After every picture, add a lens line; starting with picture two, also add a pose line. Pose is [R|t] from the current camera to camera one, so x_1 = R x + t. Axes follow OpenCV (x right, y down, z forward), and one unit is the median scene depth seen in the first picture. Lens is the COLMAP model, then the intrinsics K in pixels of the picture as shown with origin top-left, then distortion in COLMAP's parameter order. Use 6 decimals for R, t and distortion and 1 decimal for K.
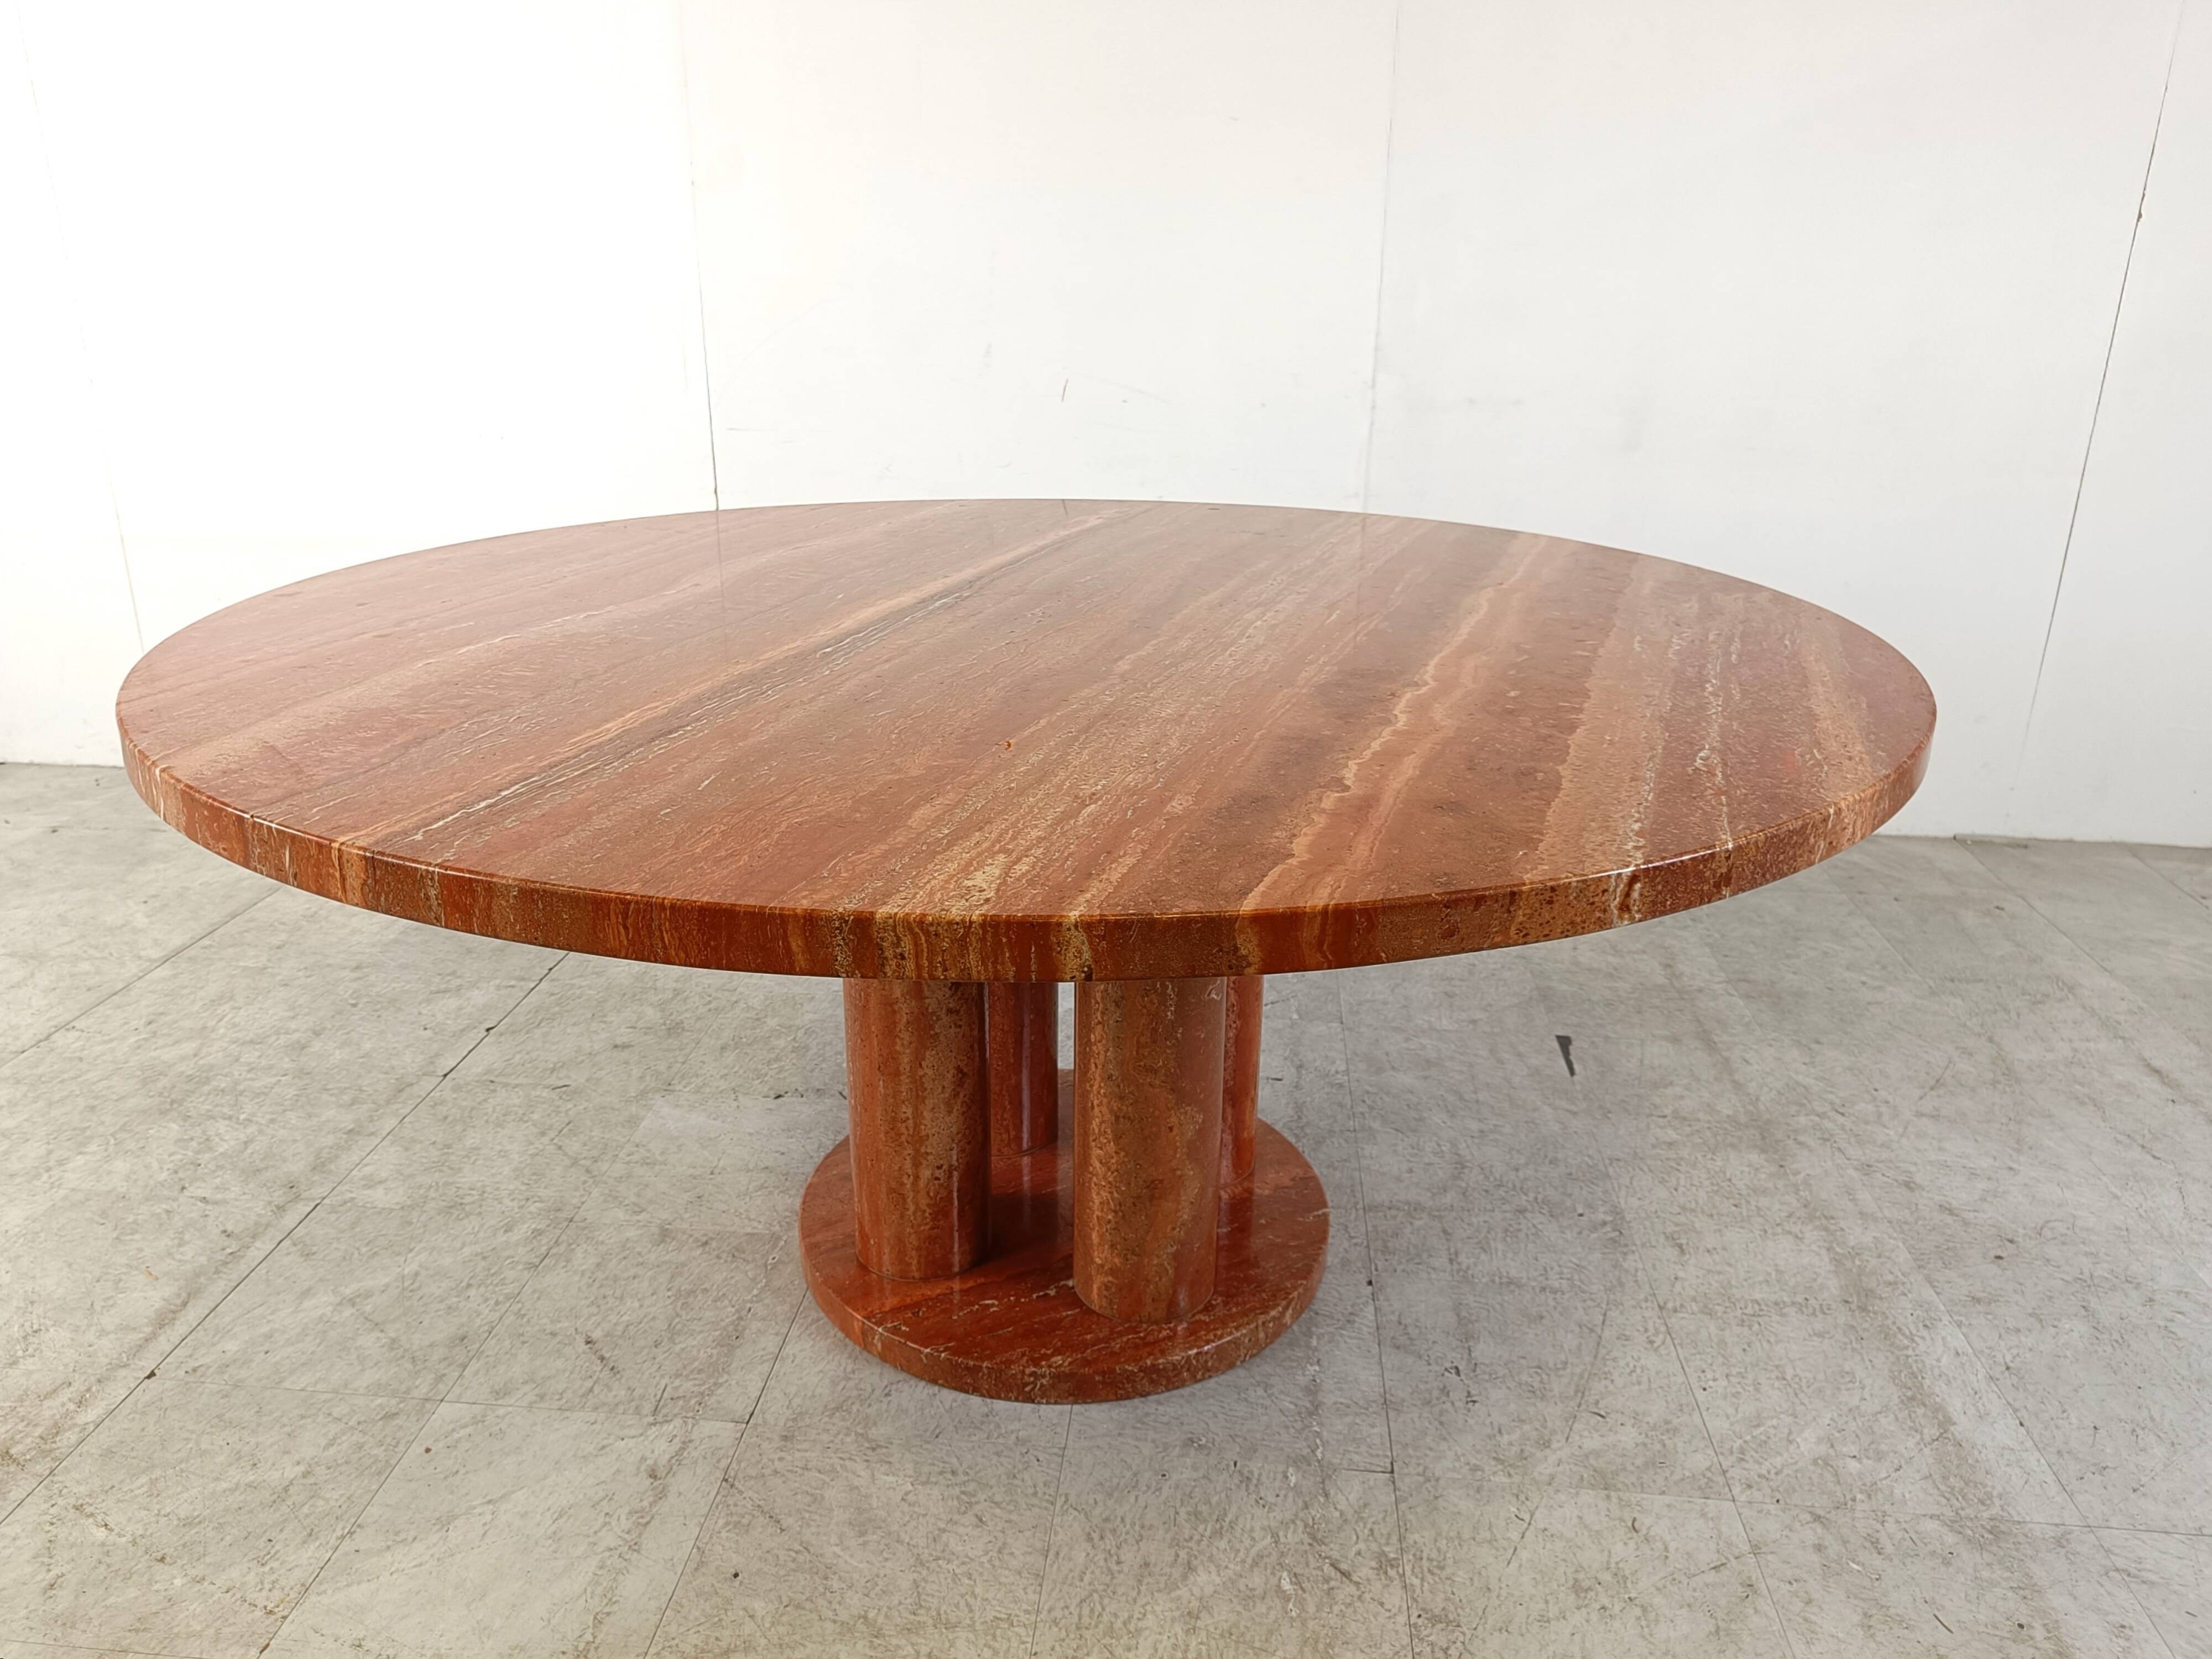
lens RADIAL K [[1593.9, 0, 1103.4], [0, 1593.9, 831.8], [0, 0, 1]] dist [0.008666, 0.000005]
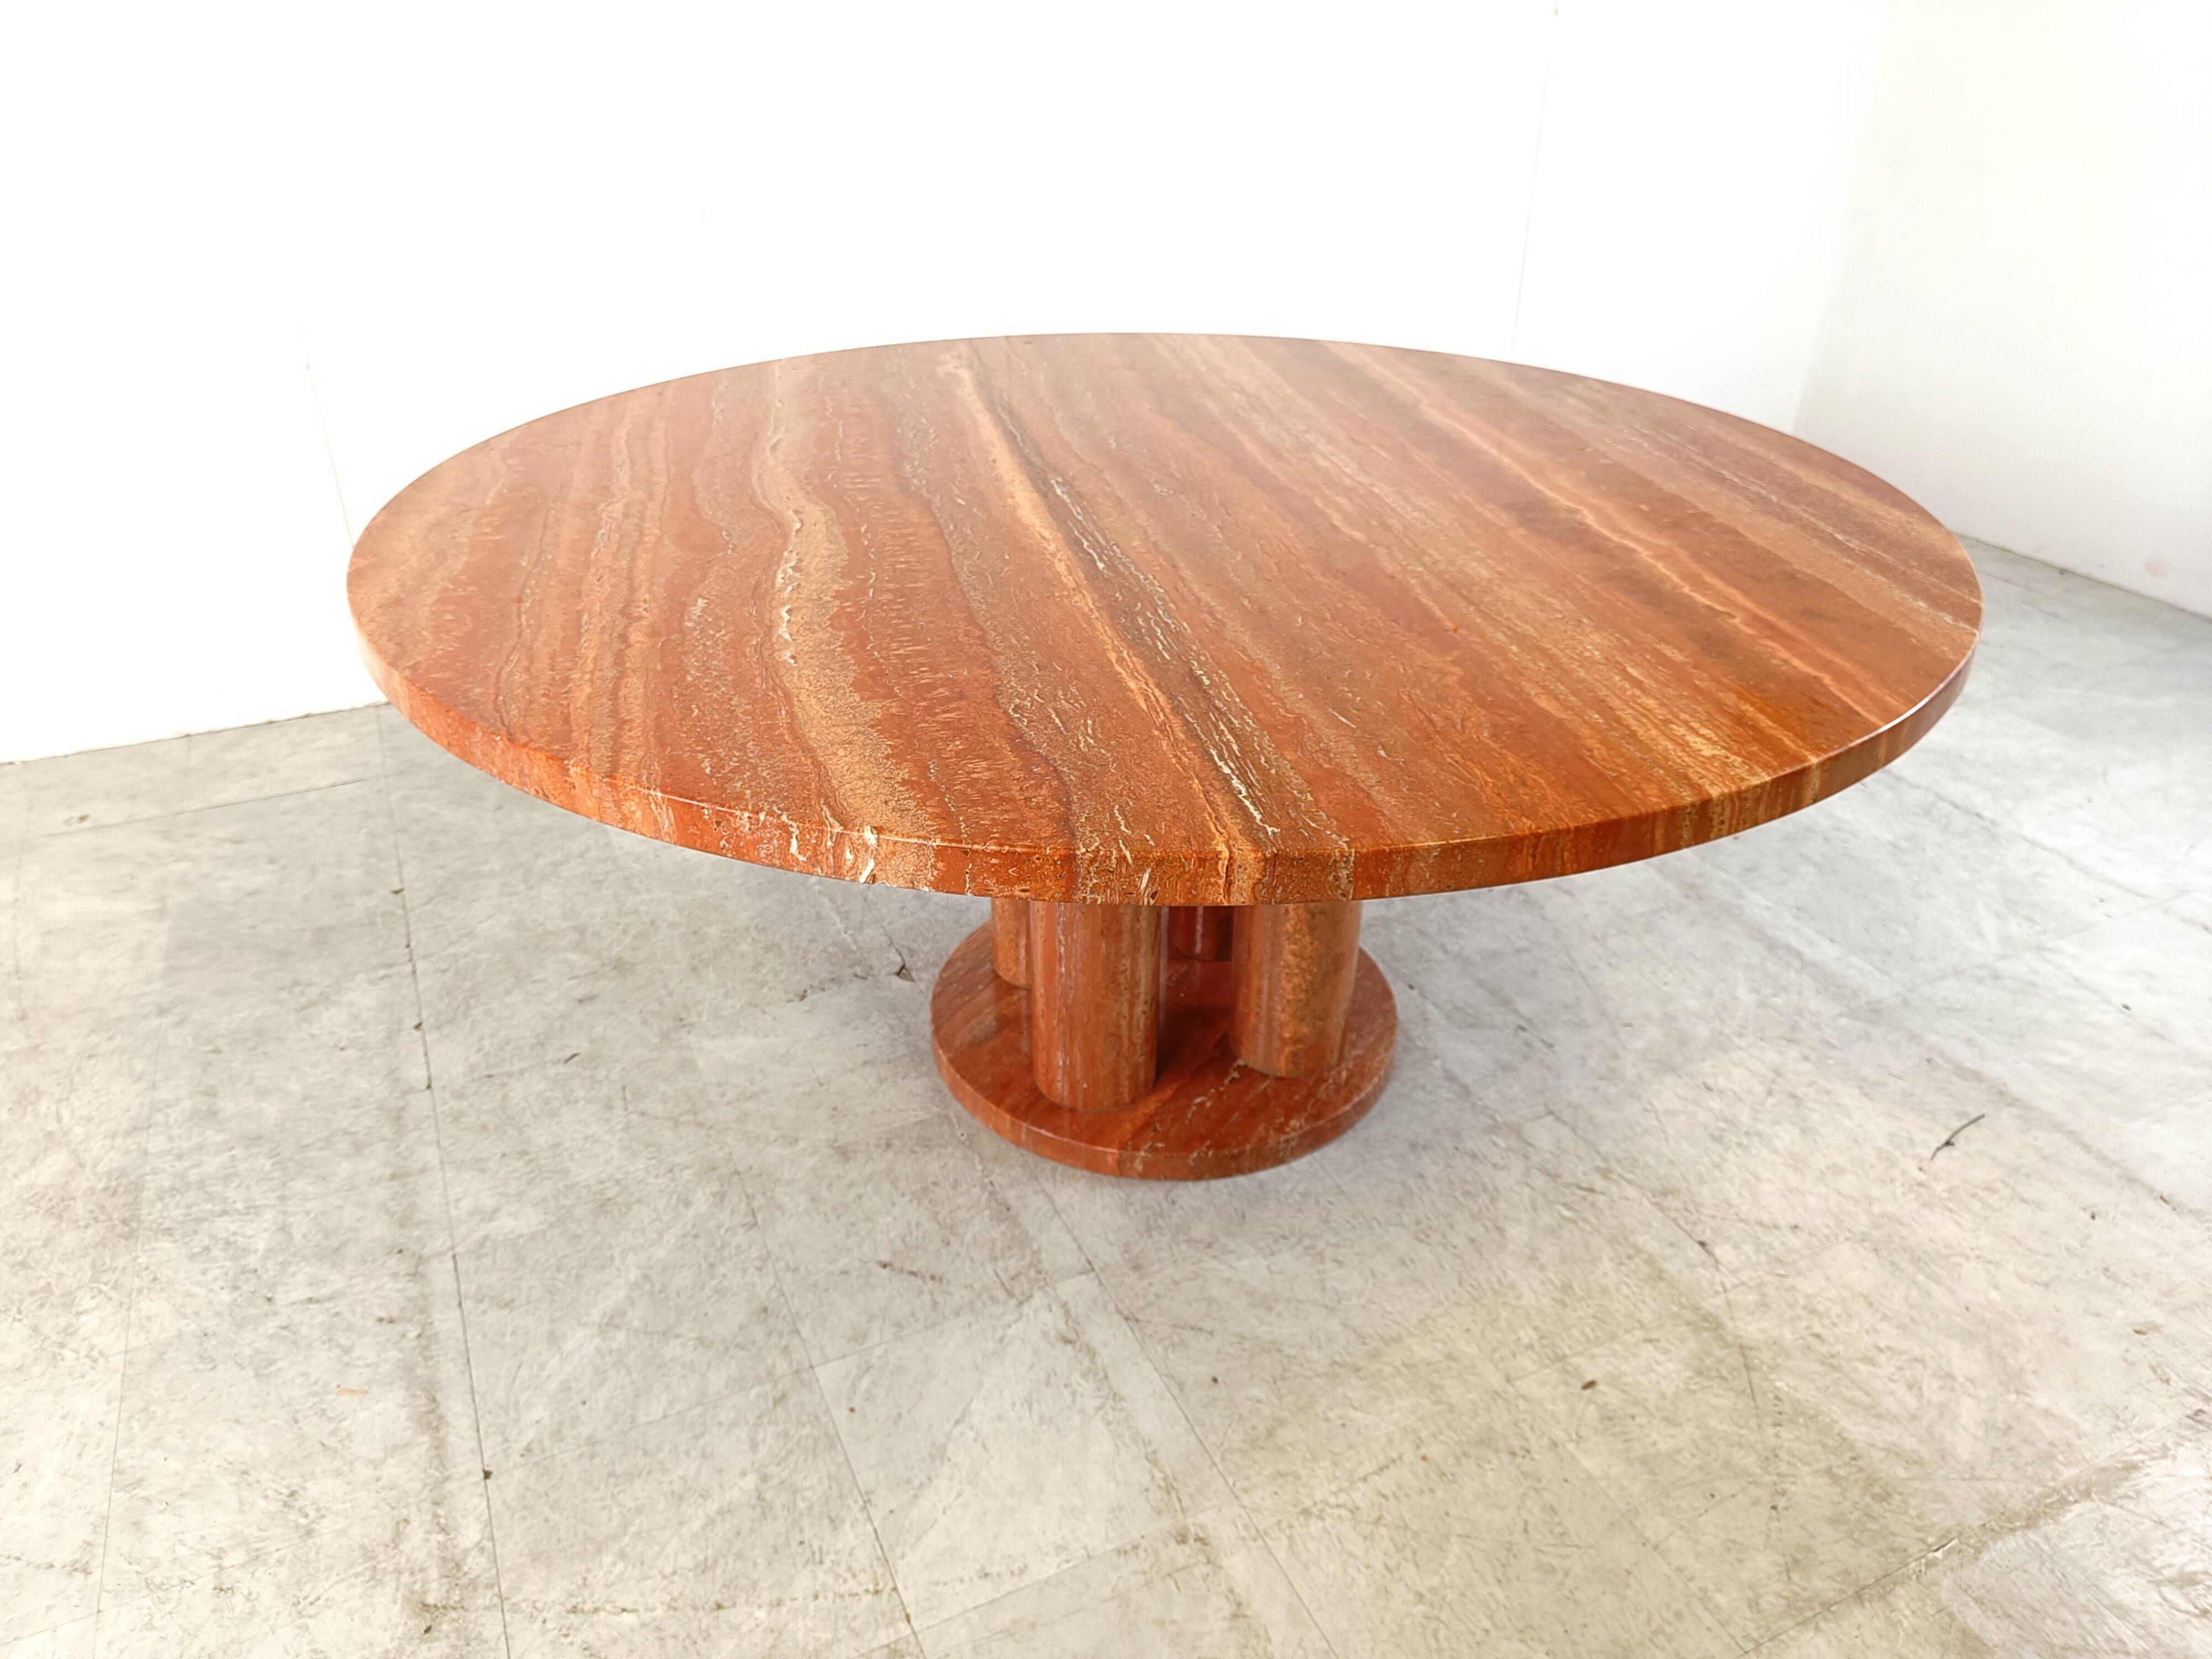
lens RADIAL K [[1562.6, 0, 1118.4], [0, 1562.6, 813.0], [0, 0, 1]] dist [0.008409, -0.003131]
pose [[0.856545, -0.249919, 0.451522, -0.605036], [0.175873, 0.963905, 0.199890, -0.144942], [-0.485180, -0.091804, 0.869582, 0.077356]]
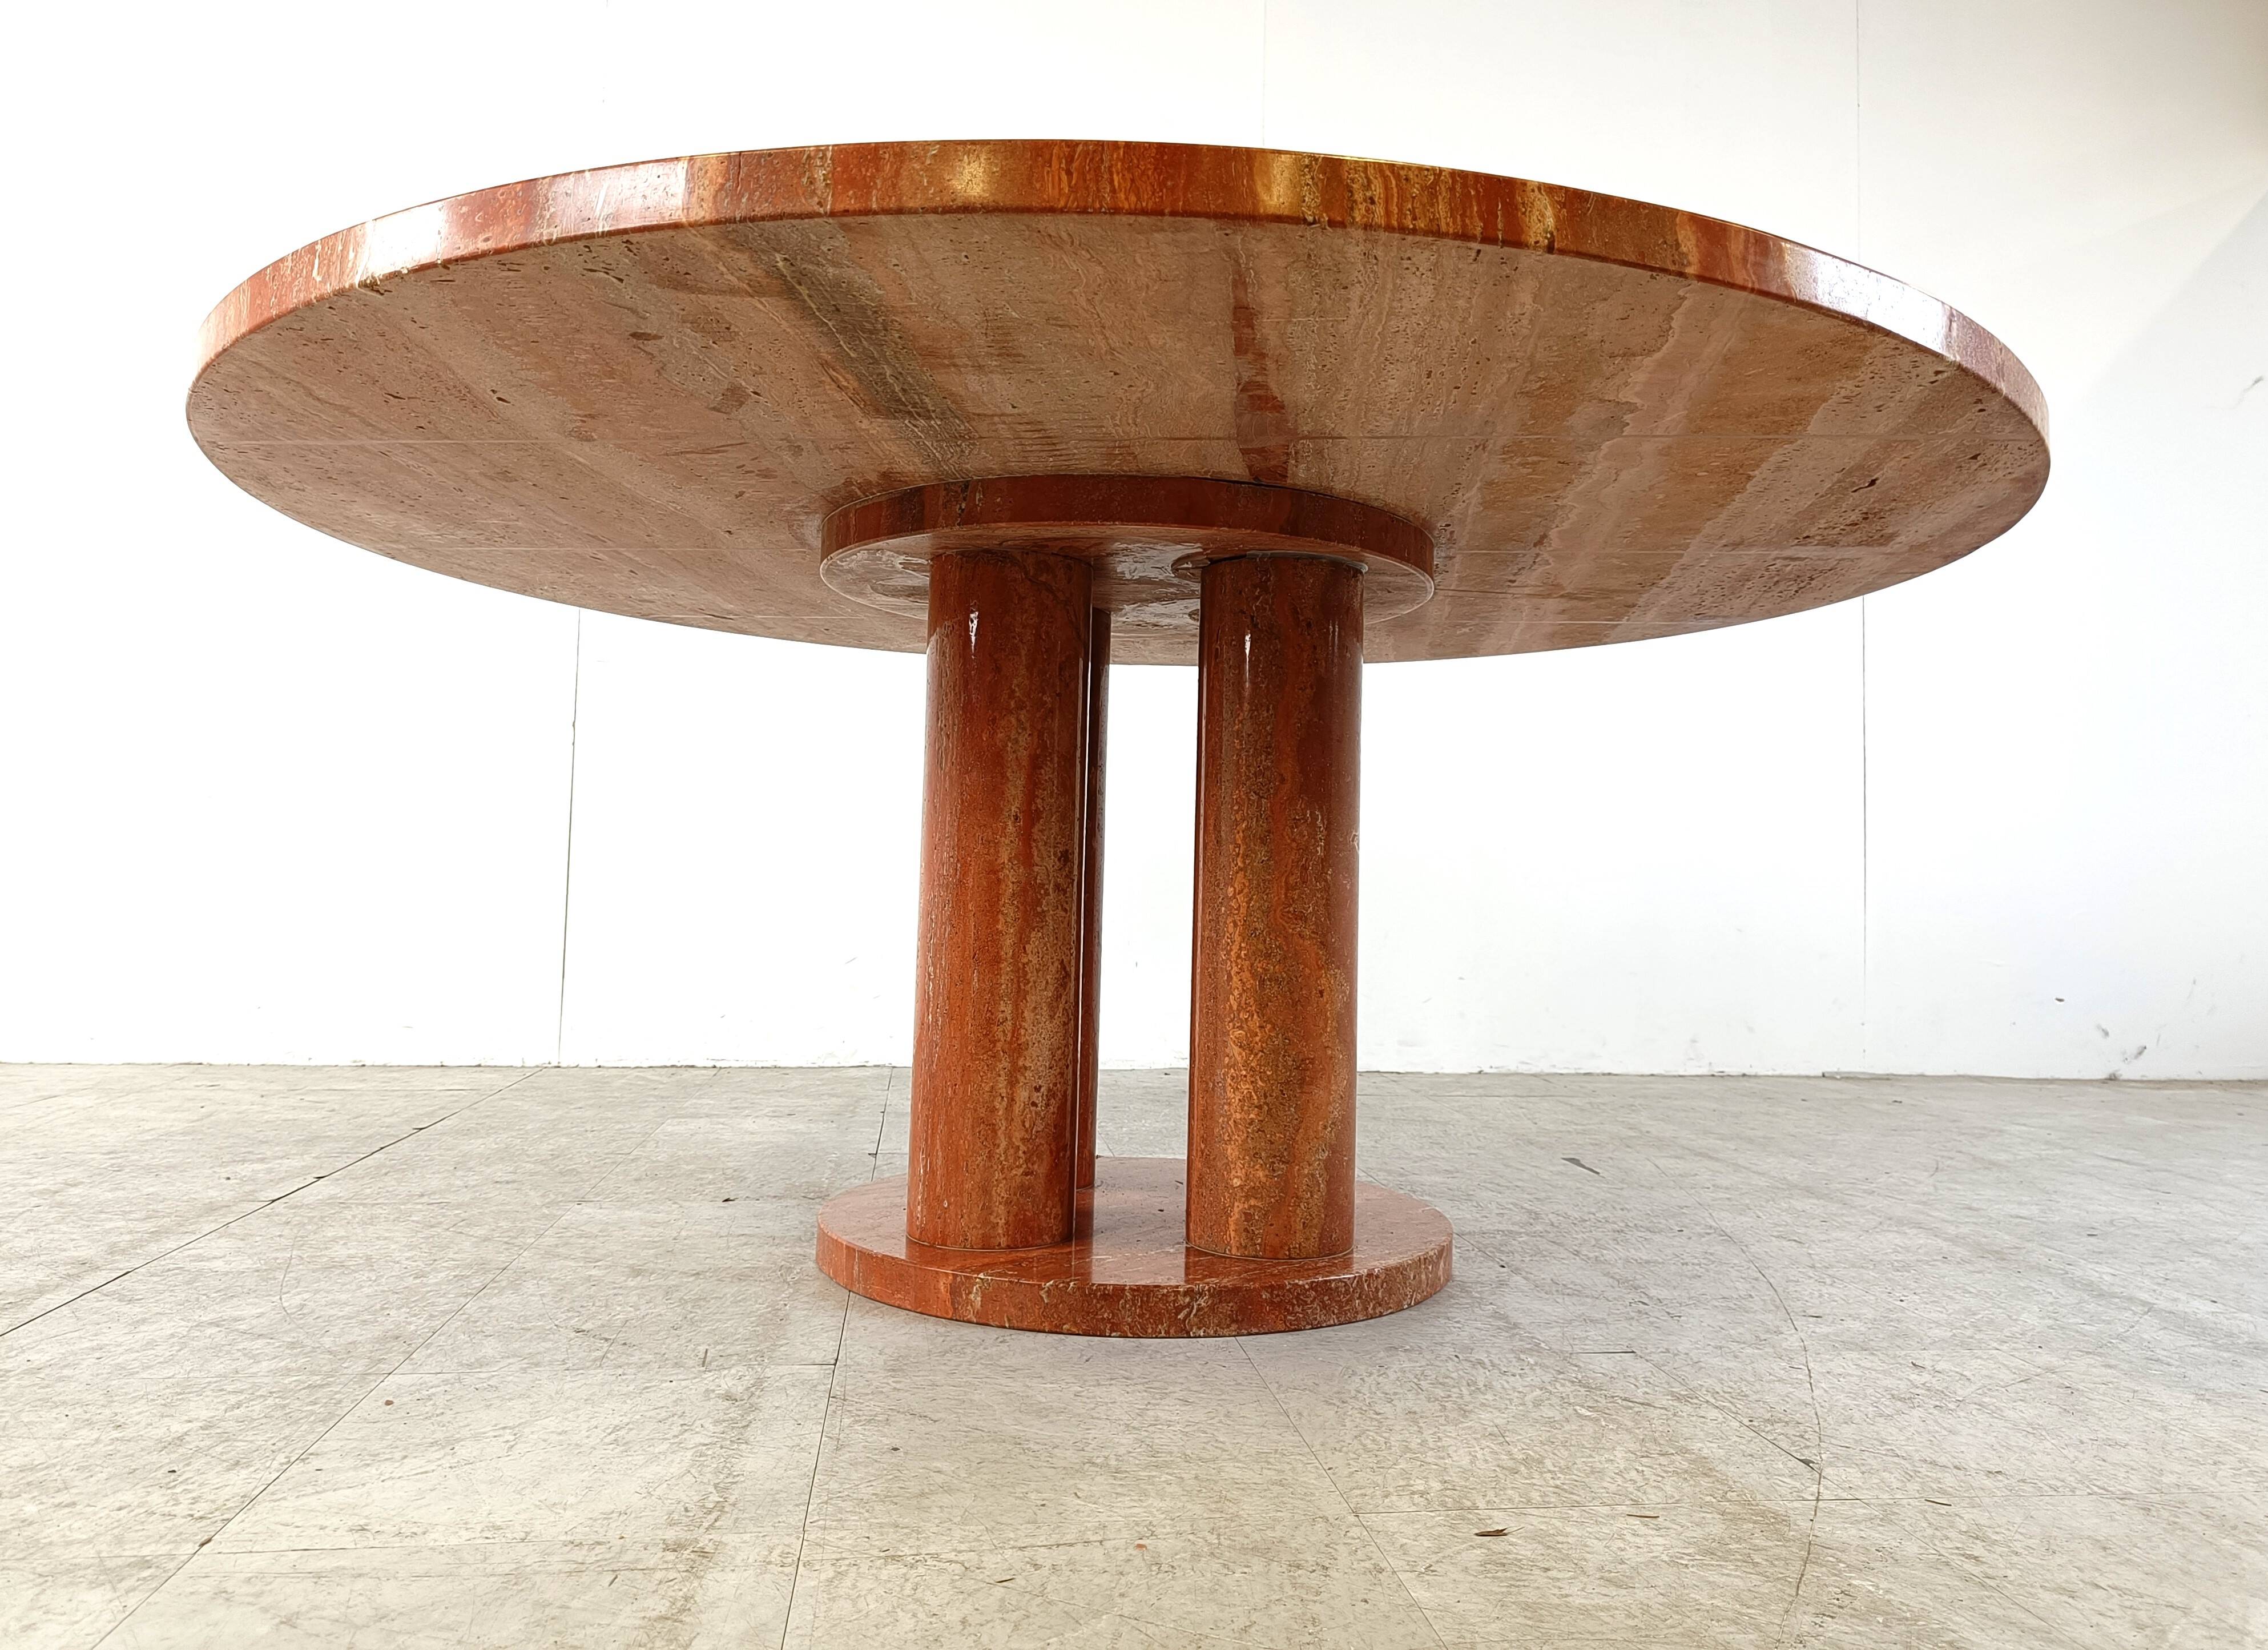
lens RADIAL K [[1642.0, 0, 1171.9], [0, 1642.0, 779.5], [0, 0, 1]] dist [0.013898, -0.005369]
pose [[0.971316, 0.028595, 0.236068, -0.254382], [0.068275, 0.917408, -0.392048, 0.423624], [-0.227781, 0.396920, 0.889140, 0.156440]]
